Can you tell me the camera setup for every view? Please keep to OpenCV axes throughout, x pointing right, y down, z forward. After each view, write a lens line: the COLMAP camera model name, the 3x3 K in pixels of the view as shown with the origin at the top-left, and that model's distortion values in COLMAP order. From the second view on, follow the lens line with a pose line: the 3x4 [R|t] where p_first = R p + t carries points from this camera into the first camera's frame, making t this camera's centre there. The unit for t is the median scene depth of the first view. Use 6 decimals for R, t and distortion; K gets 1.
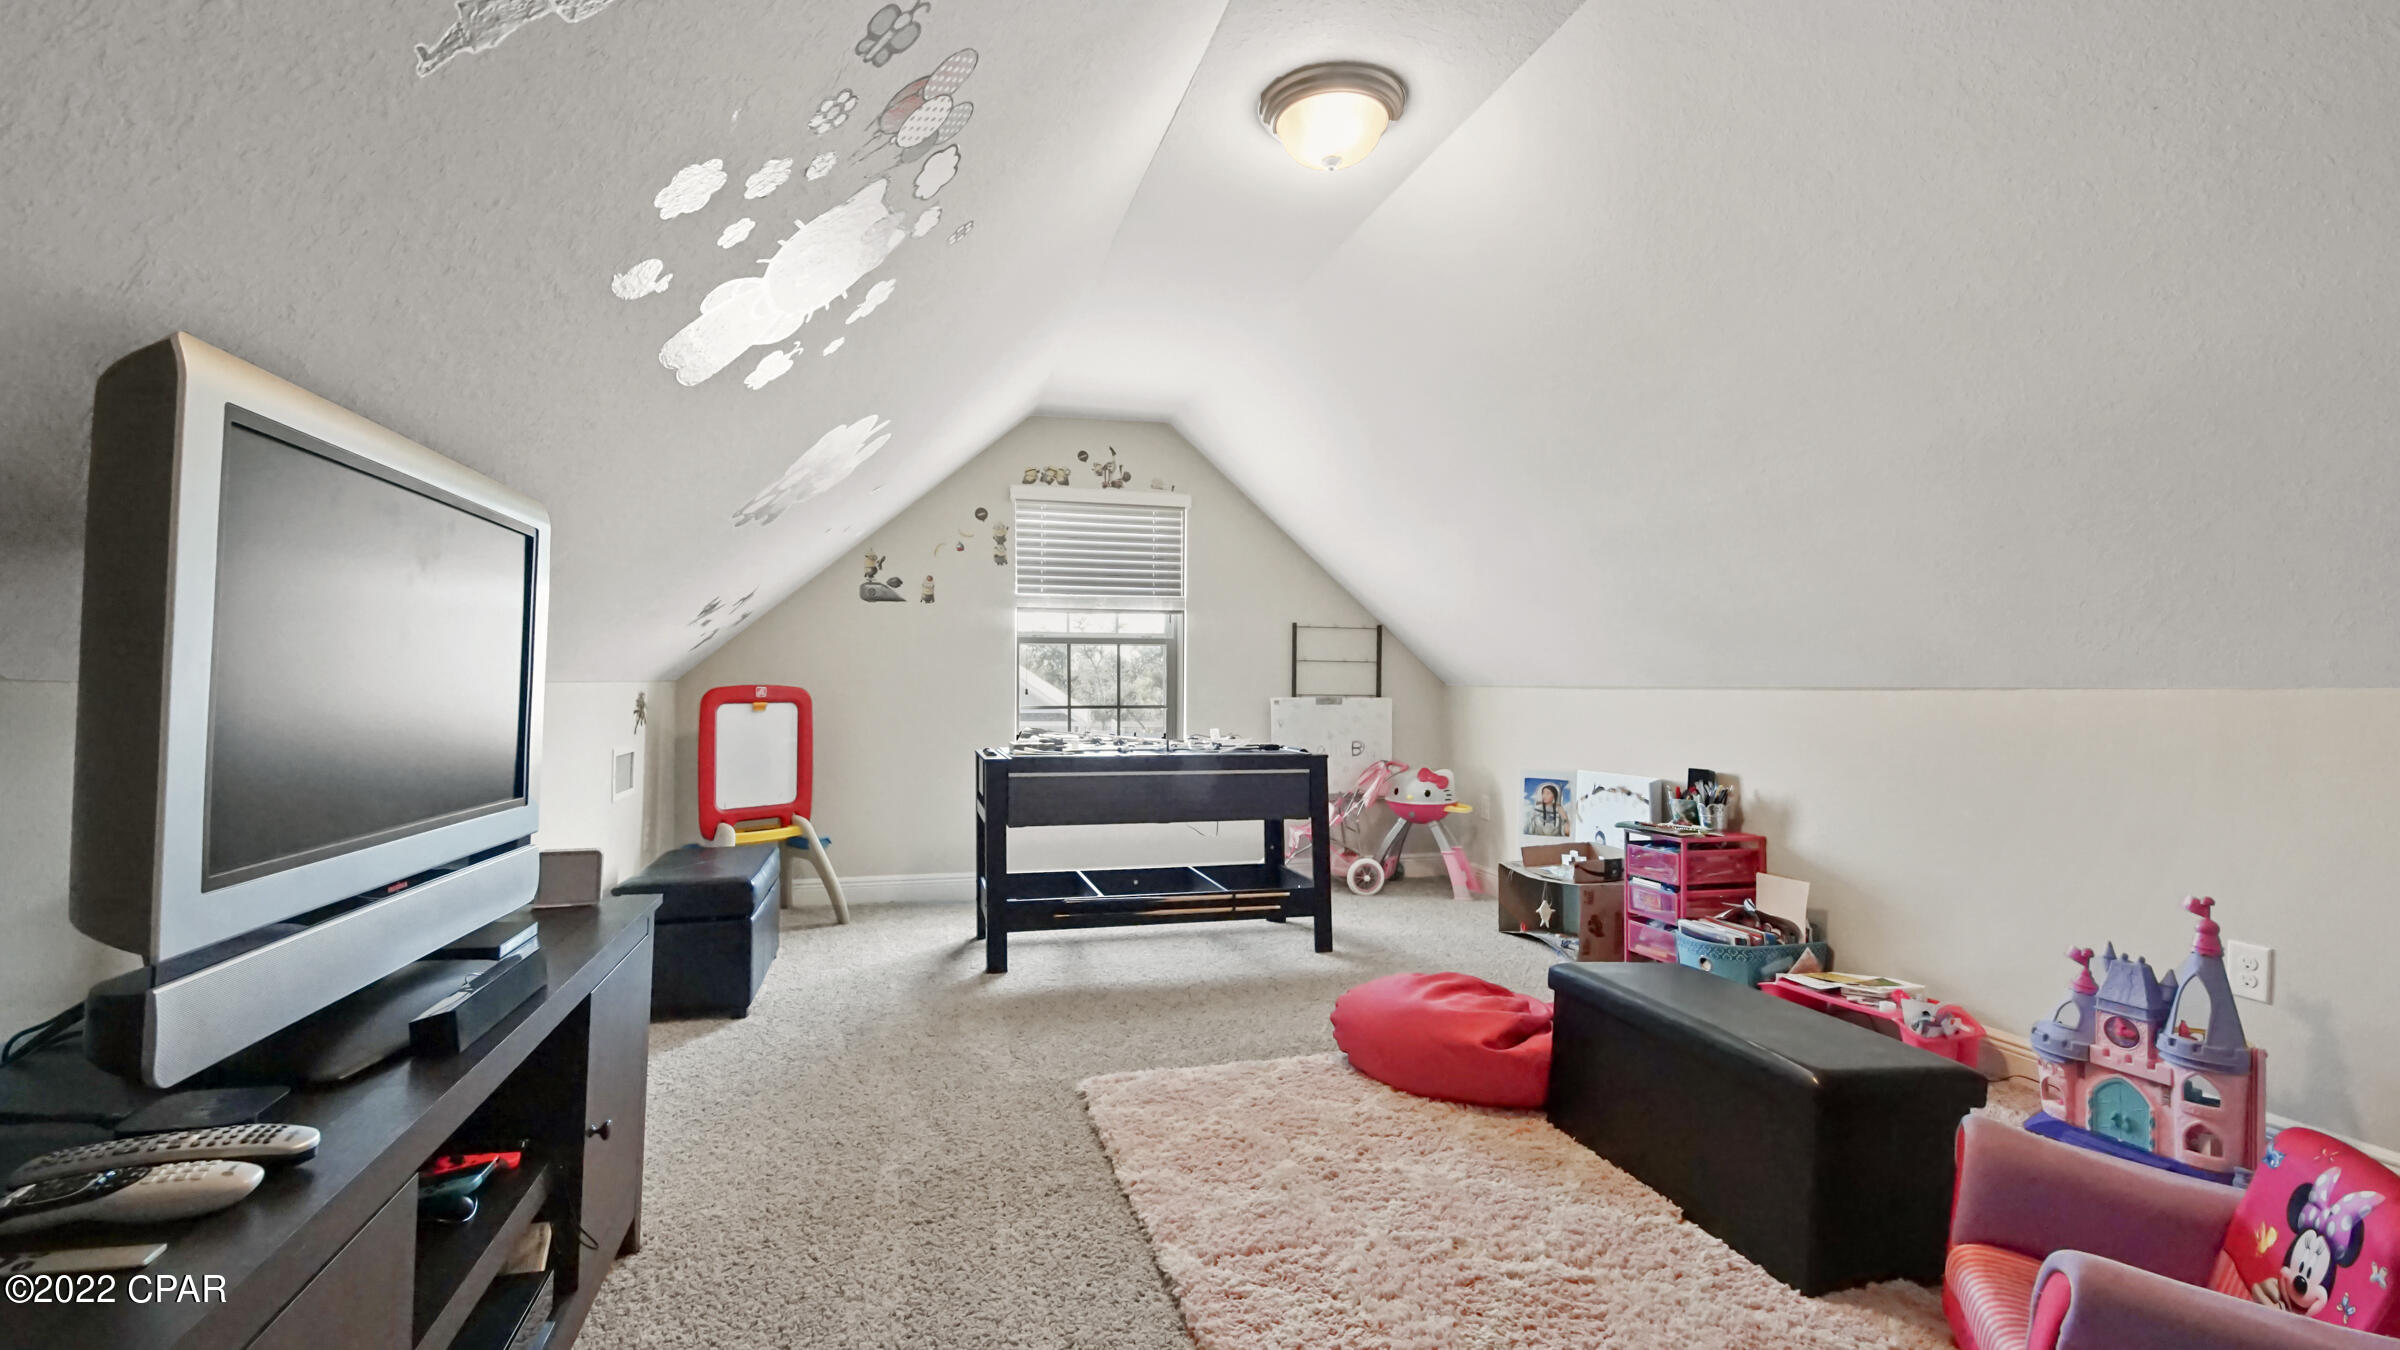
lens RADIAL K [[1075.7, 0, 1199.8], [0, 1075.7, 674.4], [0, 0, 1]] dist [0.013118, -0.012848]
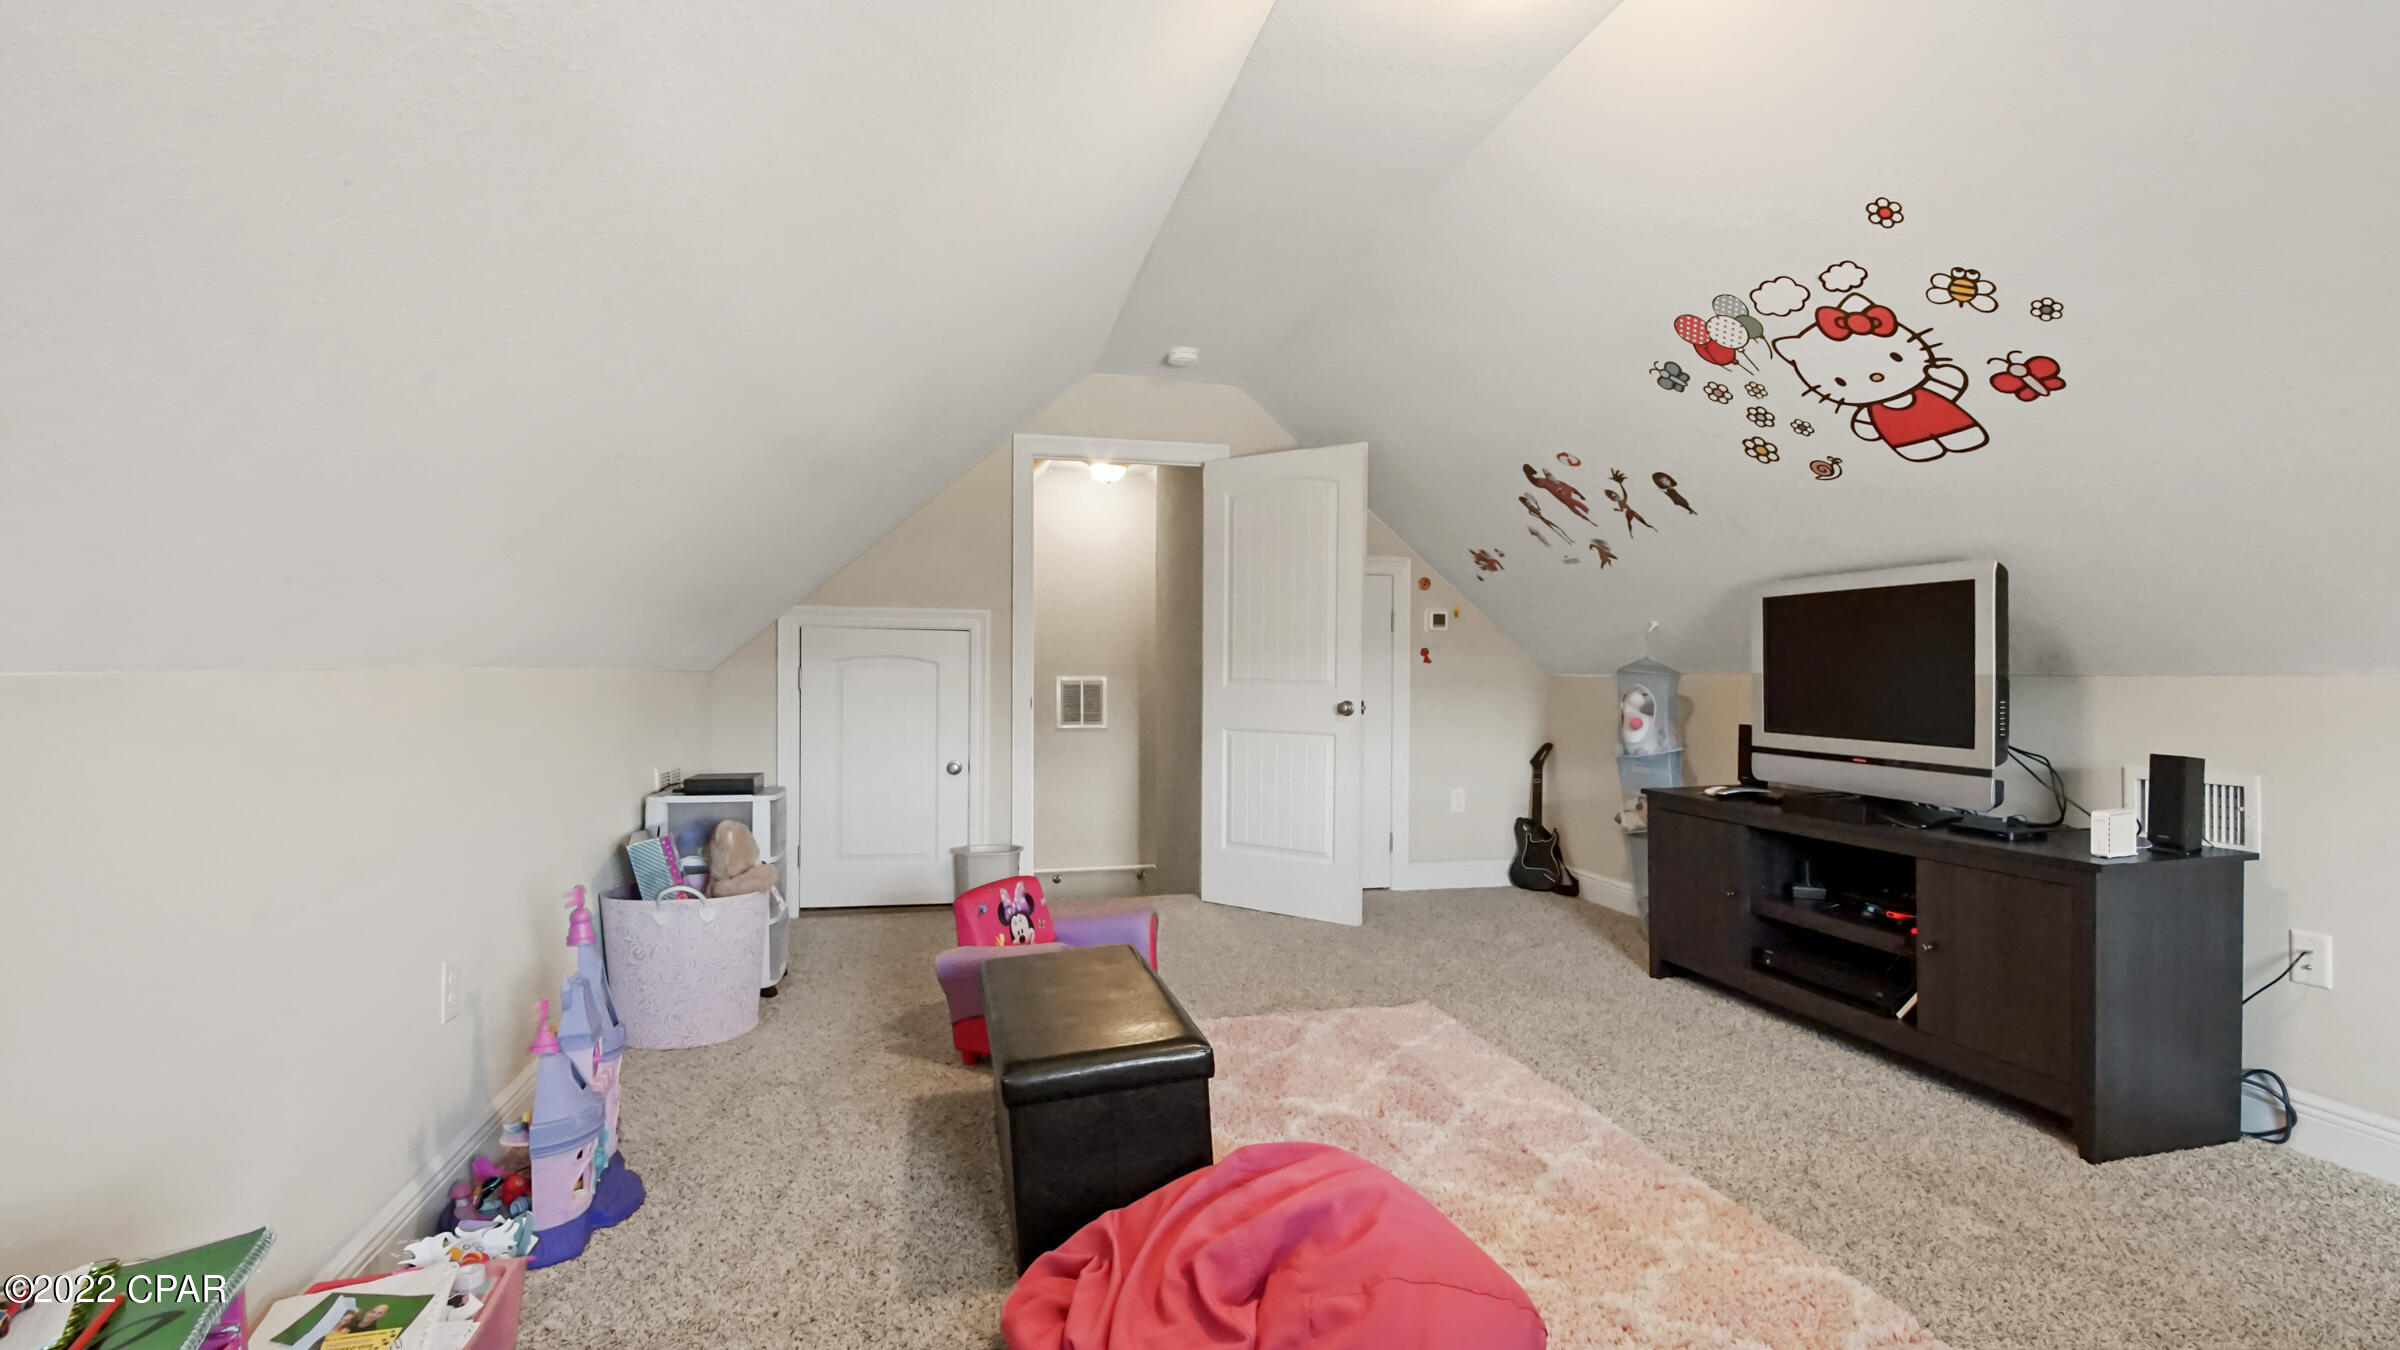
lens RADIAL K [[1075.7, 0, 1198.6], [0, 1075.7, 675.4], [0, 0, 1]] dist [0.013118, -0.012848]
pose [[-0.999400, -0.011010, 0.032841, 0.594201], [-0.011502, 0.999824, -0.014837, 0.052464], [-0.032672, -0.015206, -0.999350, 3.219485]]
